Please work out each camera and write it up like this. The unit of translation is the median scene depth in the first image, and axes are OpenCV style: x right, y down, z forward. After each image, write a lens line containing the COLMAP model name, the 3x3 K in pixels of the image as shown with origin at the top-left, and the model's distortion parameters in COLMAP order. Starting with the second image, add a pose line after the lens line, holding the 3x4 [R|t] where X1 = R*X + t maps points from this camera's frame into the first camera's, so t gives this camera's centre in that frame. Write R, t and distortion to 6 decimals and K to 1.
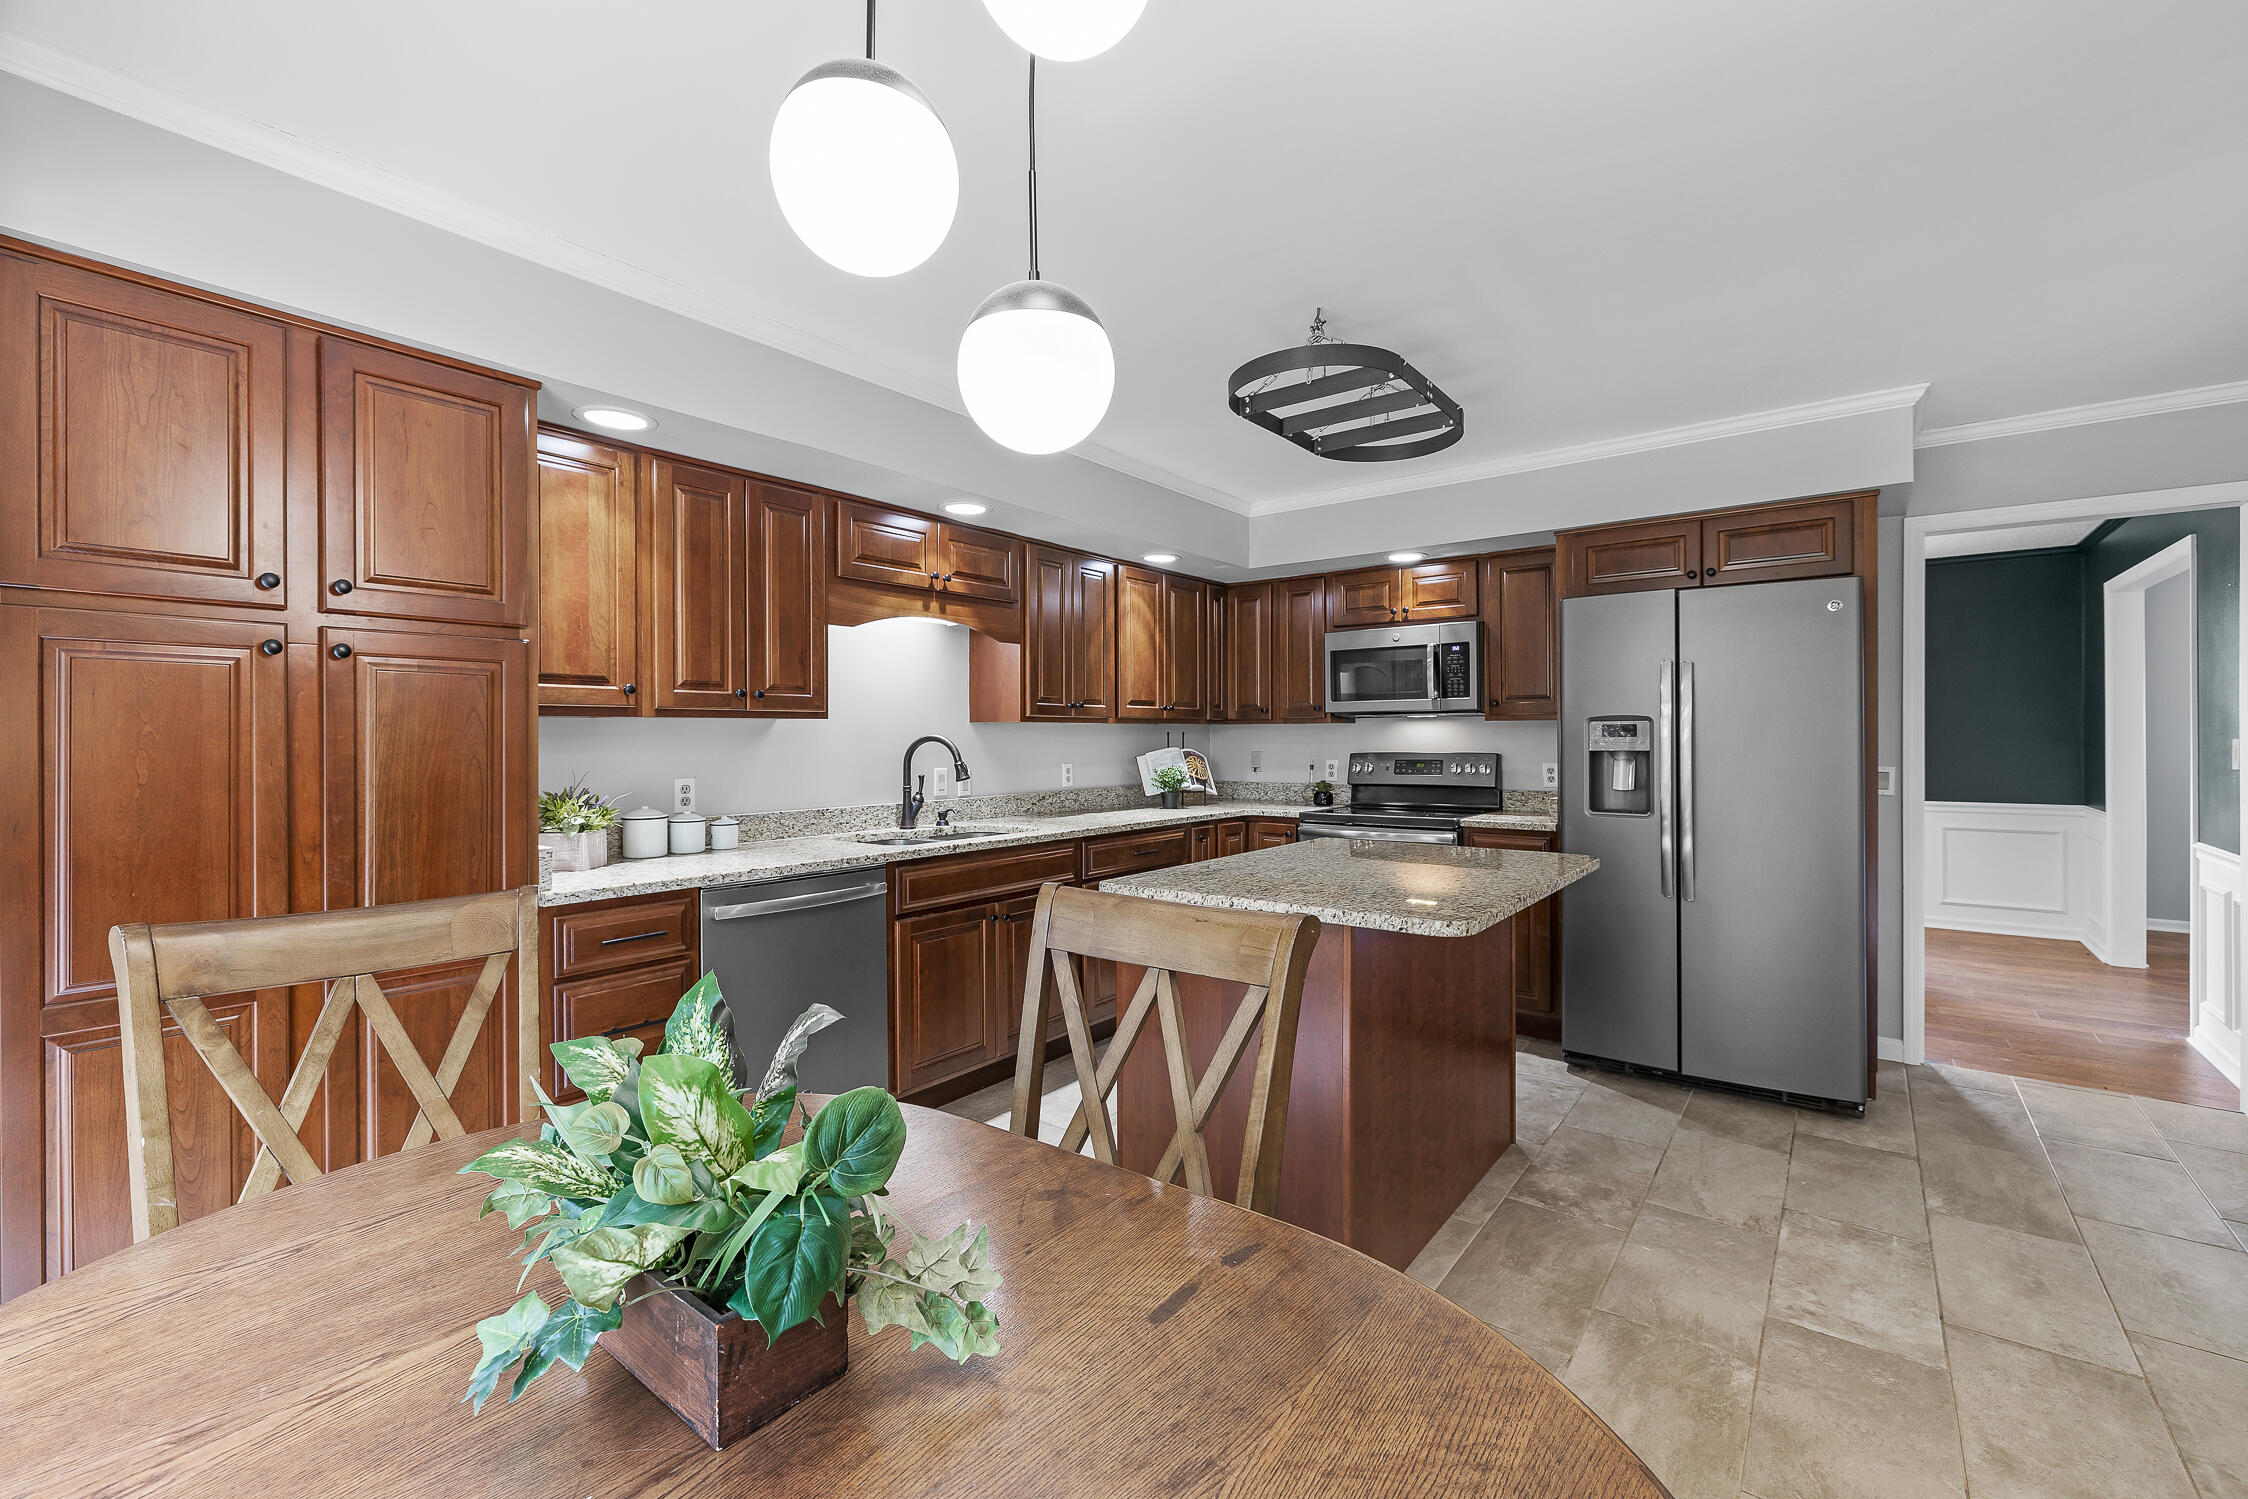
lens RADIAL K [[945.7, 0, 1118.3], [0, 945.7, 736.5], [0, 0, 1]] dist [0.001620, 0.000197]
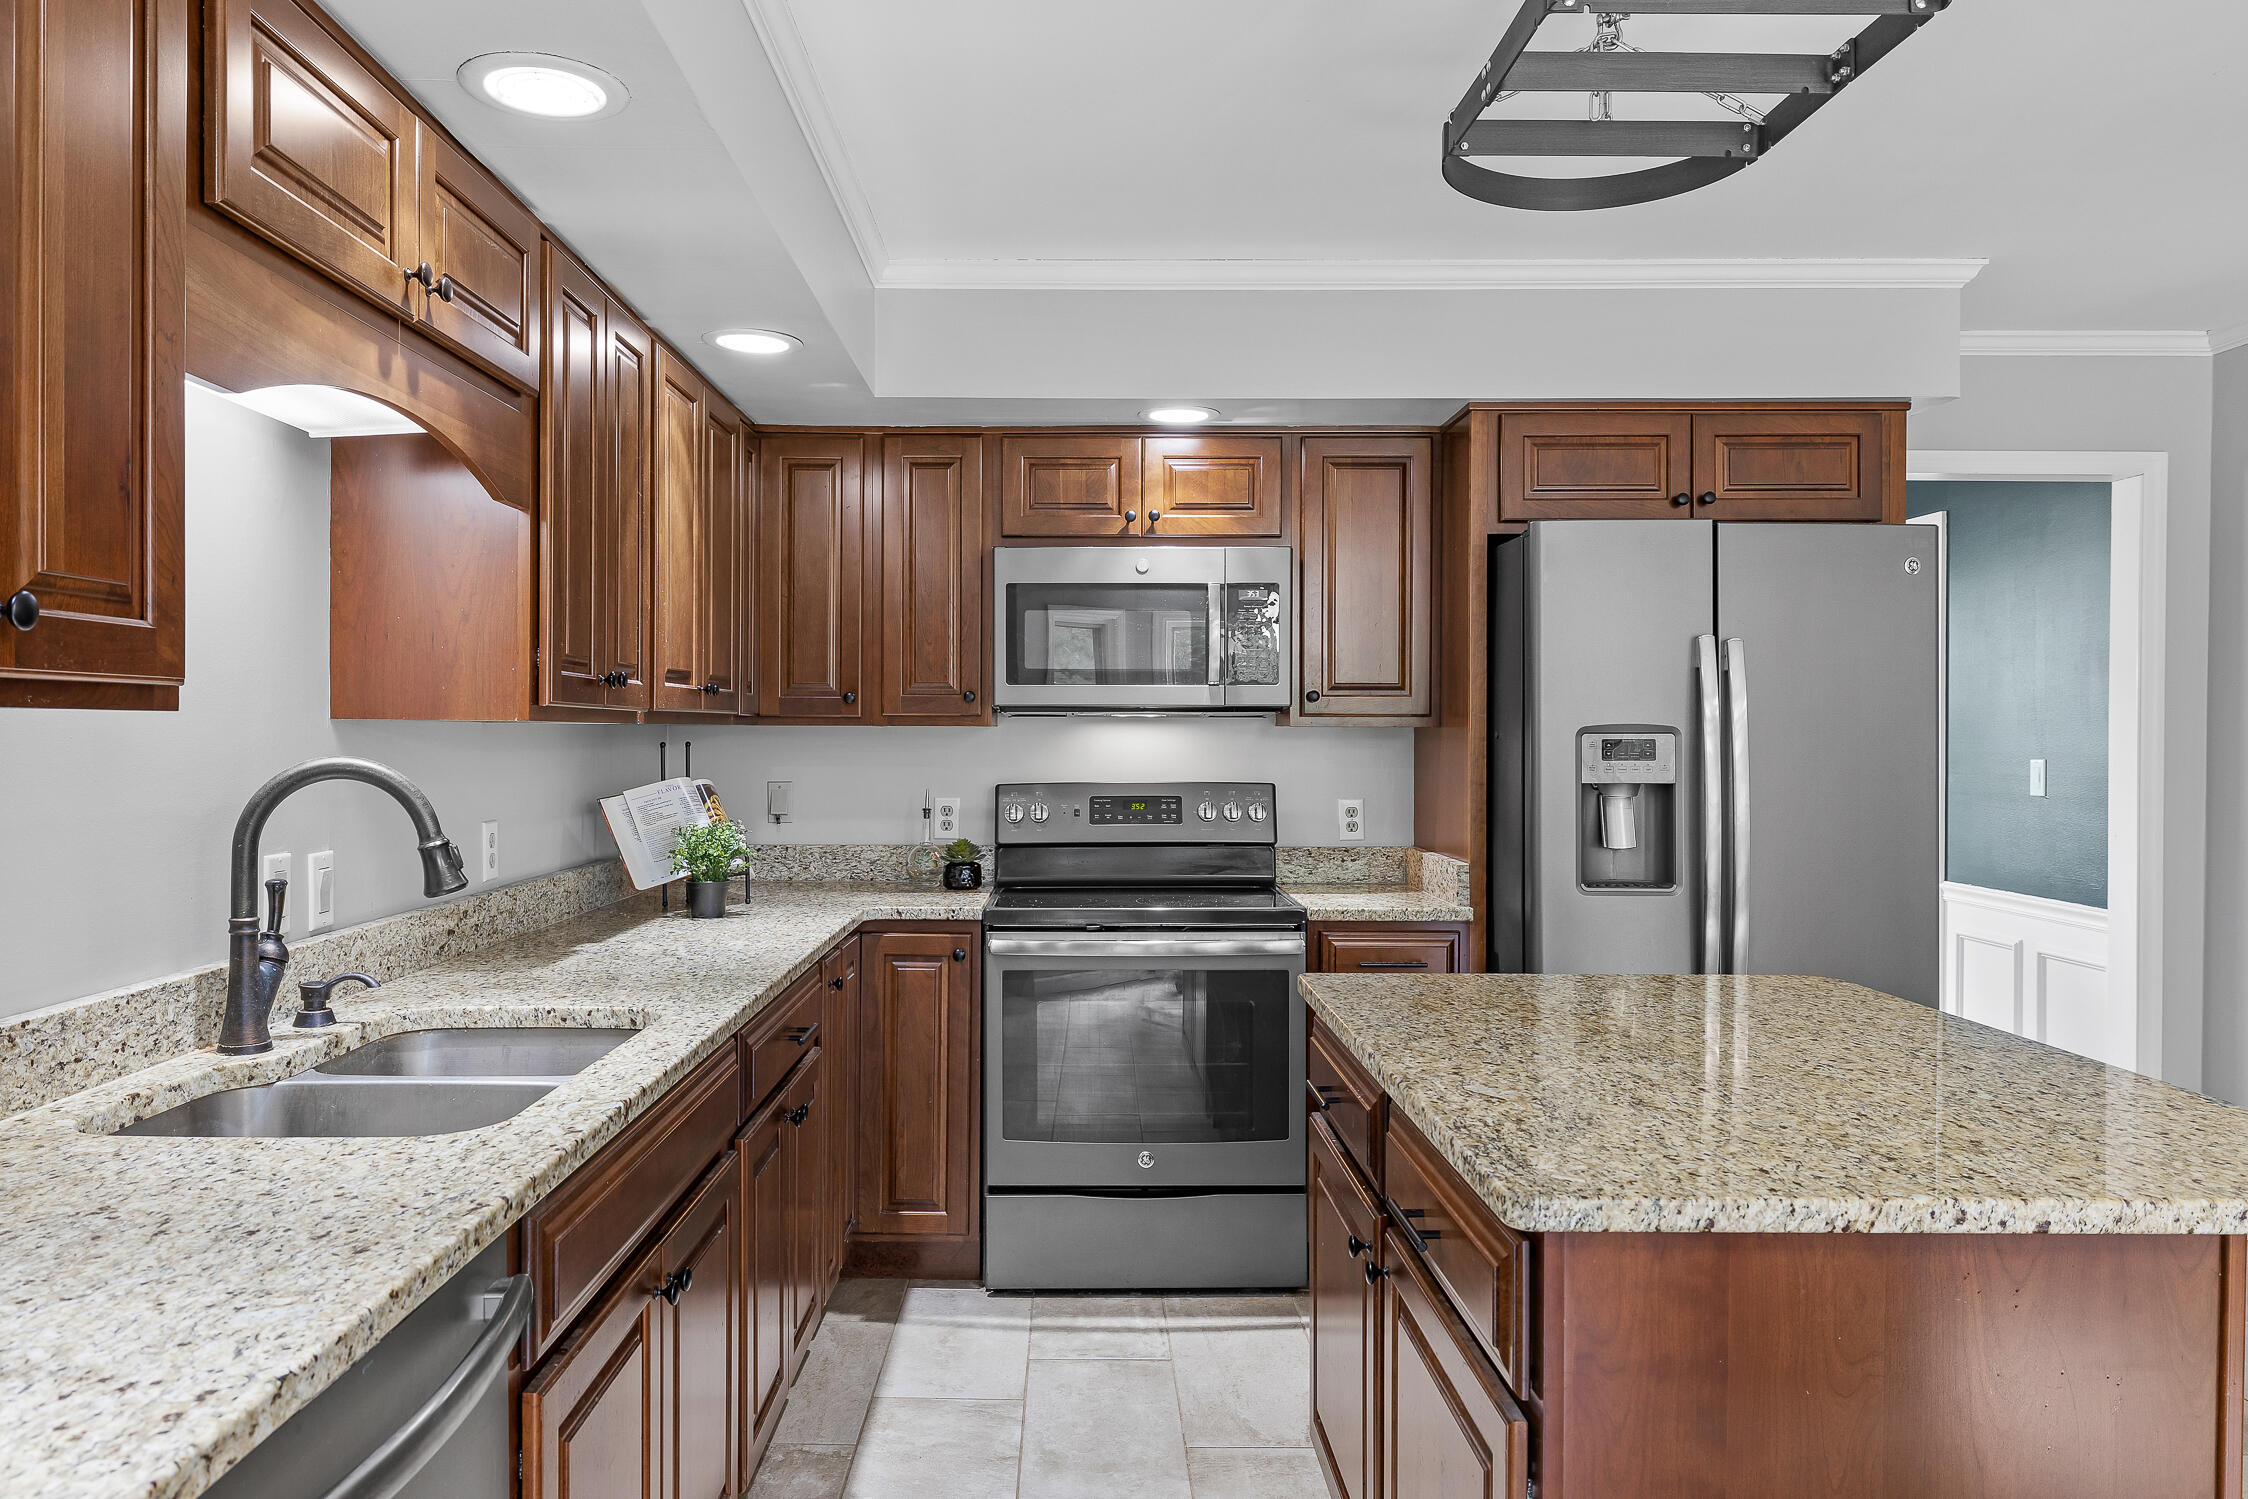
lens RADIAL K [[1551.1, 0, 1060.2], [0, 1551.1, 745.9], [0, 0, 1]] dist [-0.002559, -0.001258]
pose [[0.794265, 0.001552, 0.607570, -0.289082], [-0.006083, 0.999967, 0.005399, -0.009742], [-0.607541, -0.007984, 0.794248, 0.367853]]
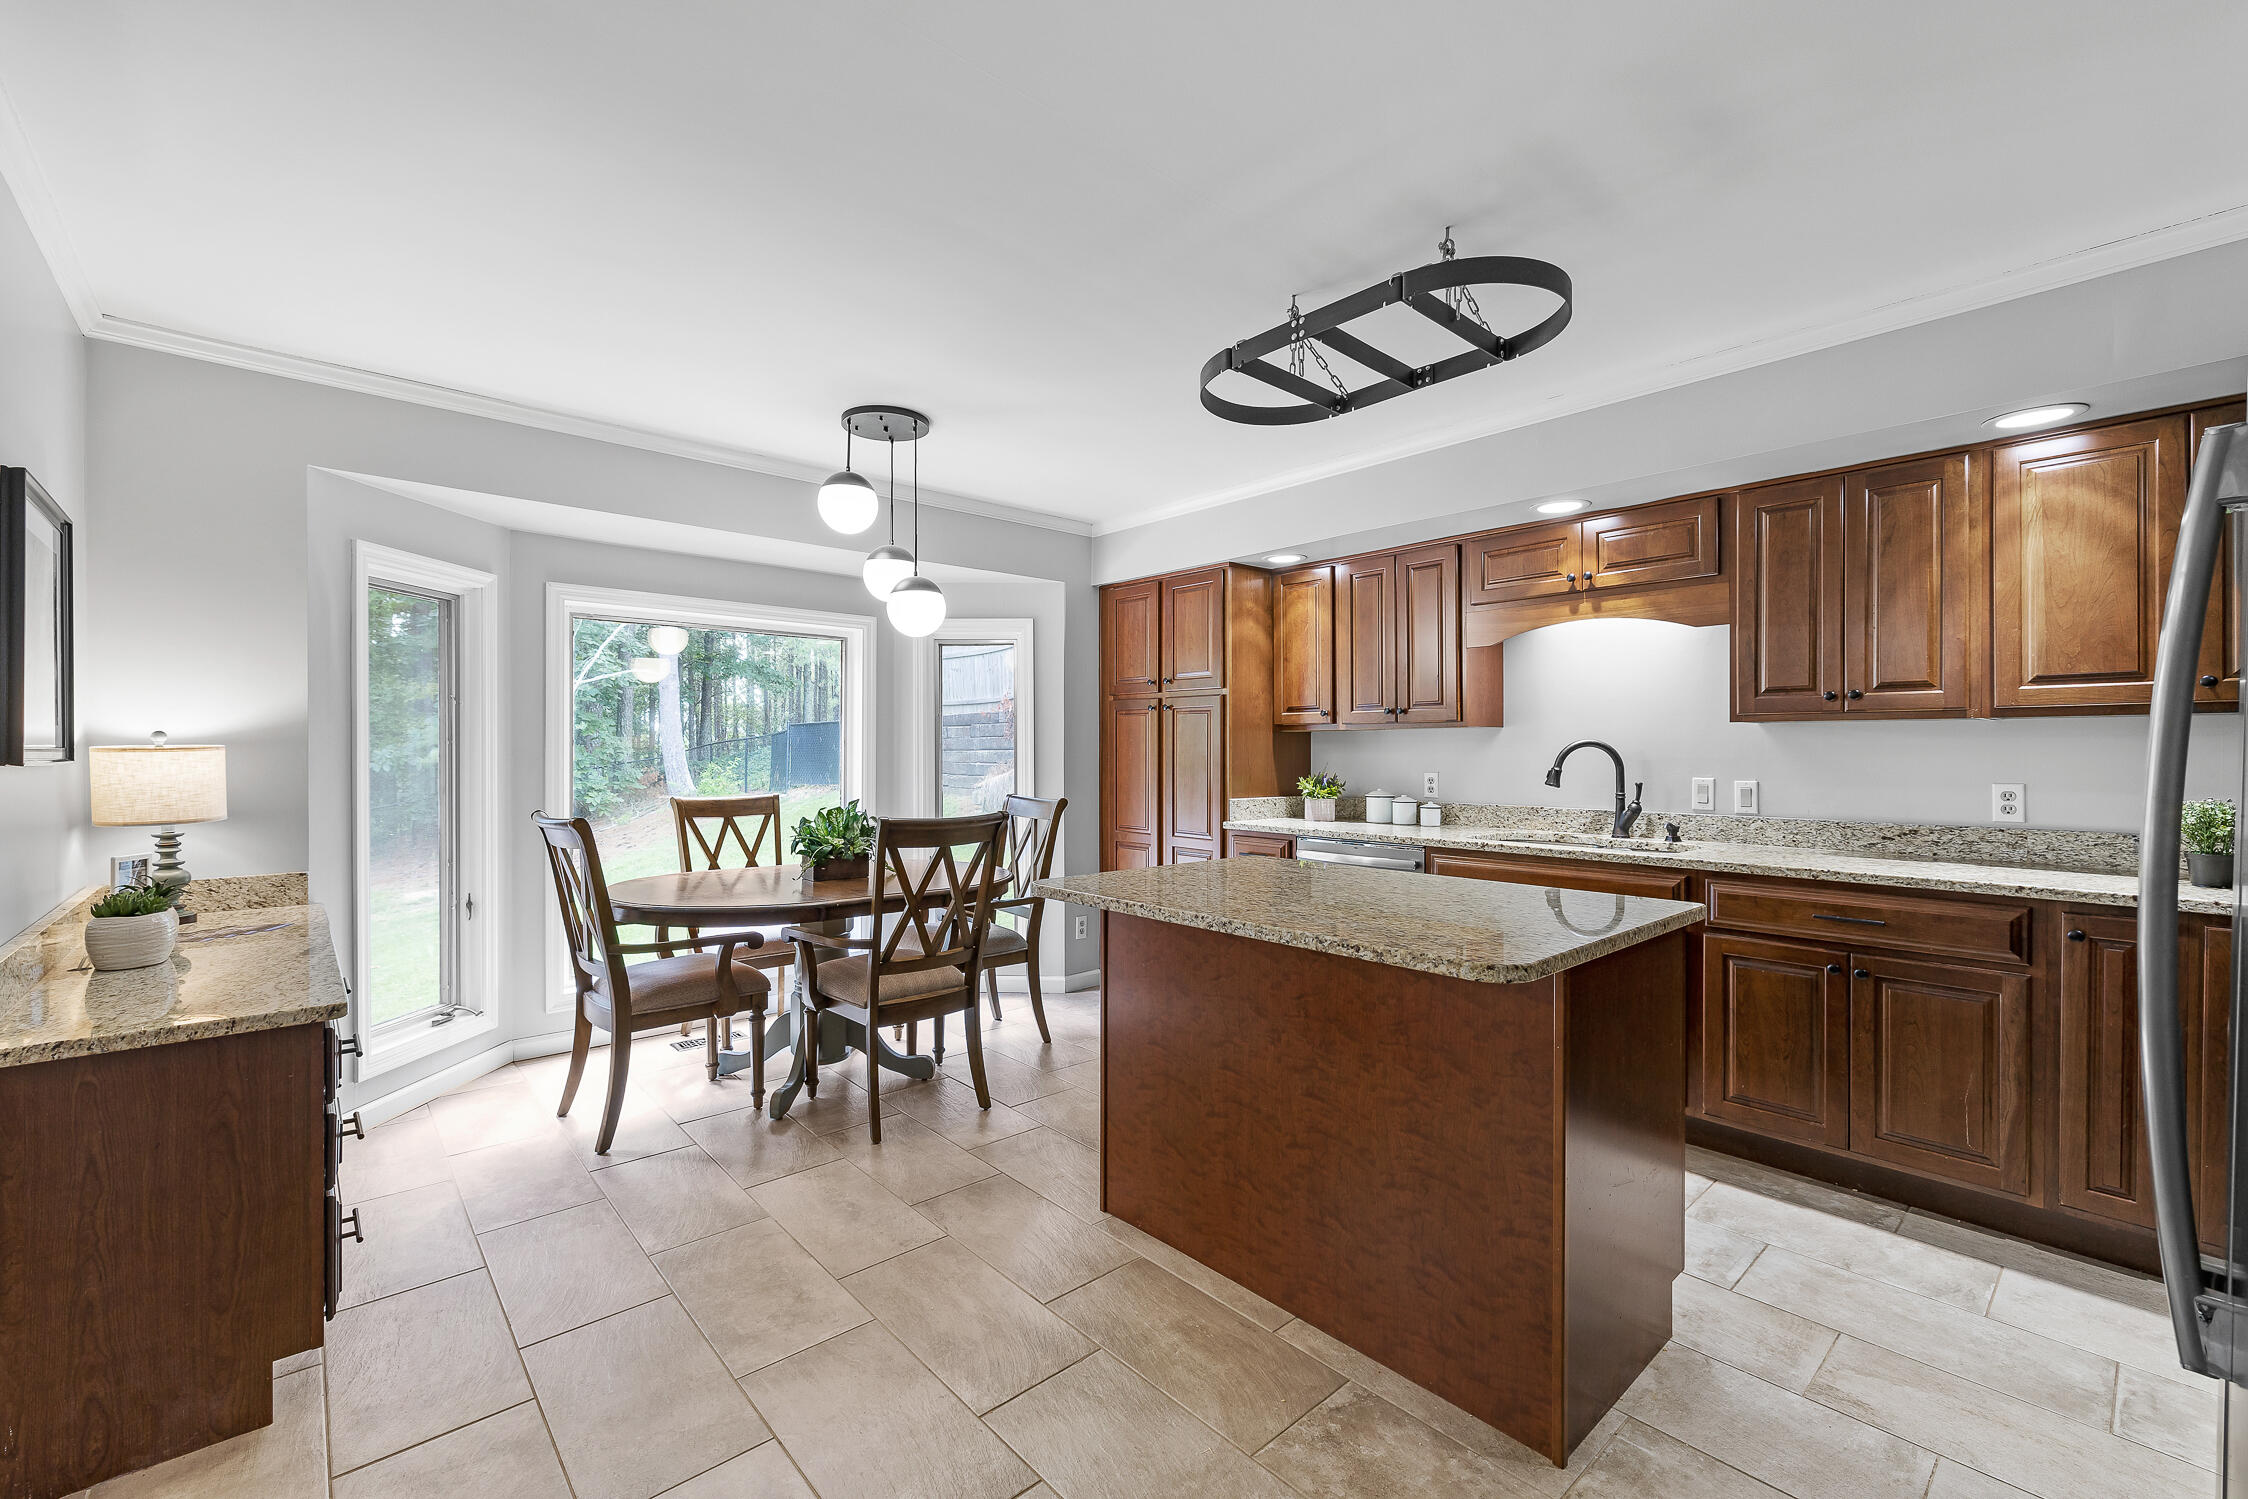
lens RADIAL K [[943.0, 0, 1128.0], [0, 943.0, 752.5], [0, 0, 1]] dist [-0.000301, -0.000313]
pose [[-0.176007, 0.005956, -0.984371, 0.716851], [-0.001135, 0.999980, 0.006253, 0.005136], [0.984388, 0.002217, -0.175996, 0.604001]]
